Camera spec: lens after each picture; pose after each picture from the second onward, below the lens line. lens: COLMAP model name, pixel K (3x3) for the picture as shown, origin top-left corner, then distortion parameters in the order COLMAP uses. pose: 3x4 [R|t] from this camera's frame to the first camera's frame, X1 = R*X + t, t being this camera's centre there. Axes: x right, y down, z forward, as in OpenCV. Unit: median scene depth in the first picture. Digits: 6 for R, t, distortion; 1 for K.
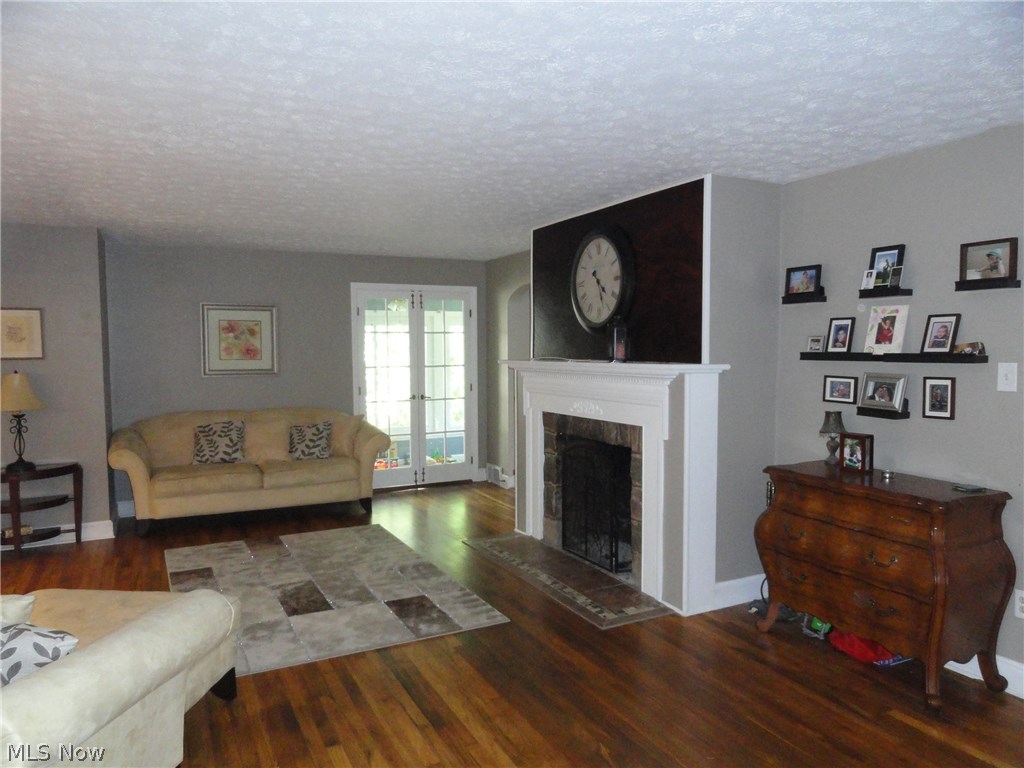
lens RADIAL K [[706.8, 0, 512.4], [0, 706.8, 388.9], [0, 0, 1]] dist [-0.000352, -0.001815]
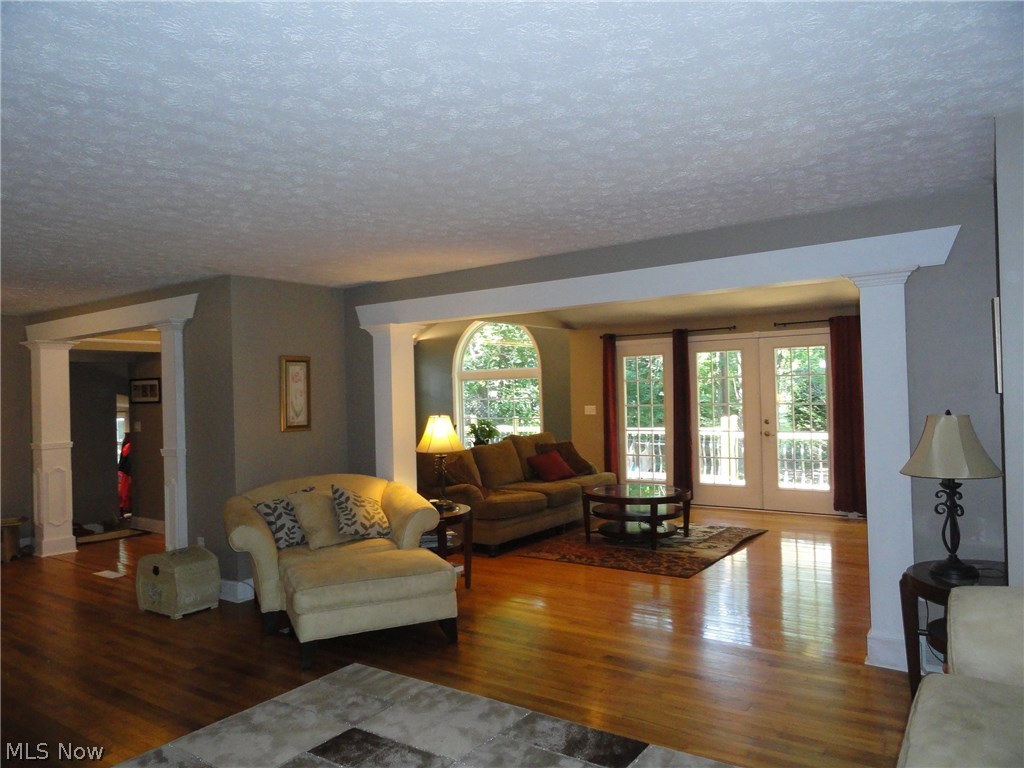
lens RADIAL K [[706.8, 0, 512.4], [0, 706.8, 388.9], [0, 0, 1]] dist [-0.000352, -0.001815]
pose [[-0.880040, 0.033957, -0.473683, -0.107407], [0.009962, 0.998541, 0.053075, -0.093341], [0.474794, 0.041990, -0.879094, 1.601528]]
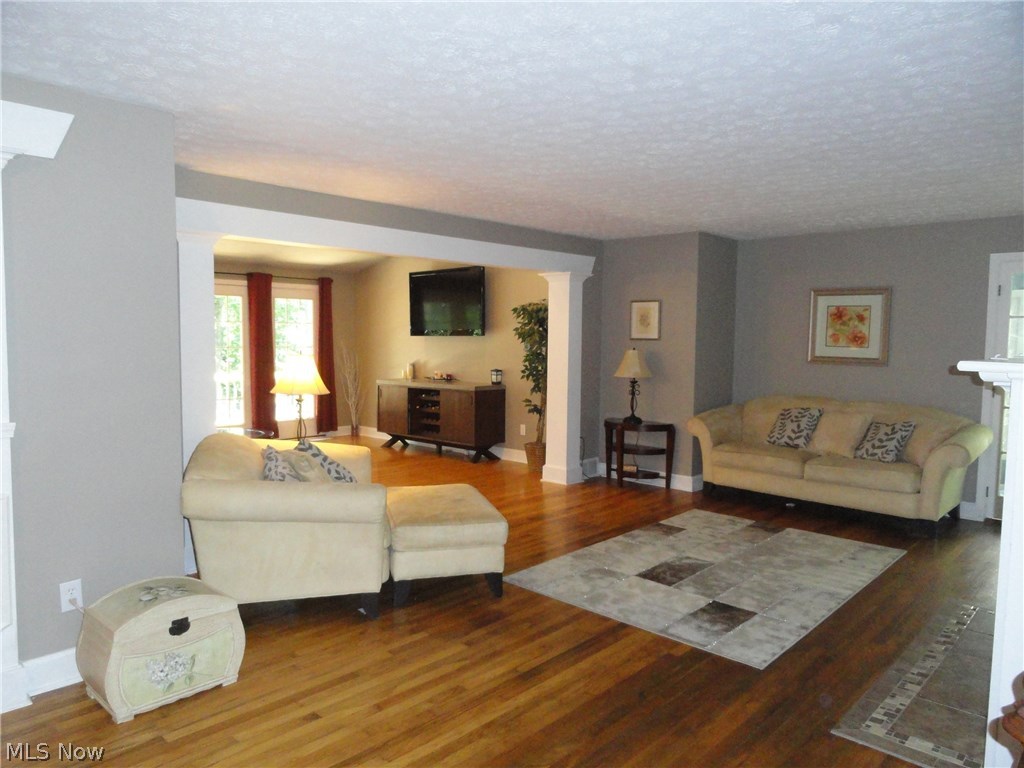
lens RADIAL K [[714.8, 0, 512.0], [0, 714.8, 384.0], [0, 0, 1]] dist [-0.004673, -0.002581]
pose [[0.349985, 0.079532, -0.933373, 0.563498], [-0.072153, 0.995718, 0.057789, -0.022390], [0.933972, 0.047120, 0.354225, 0.370082]]
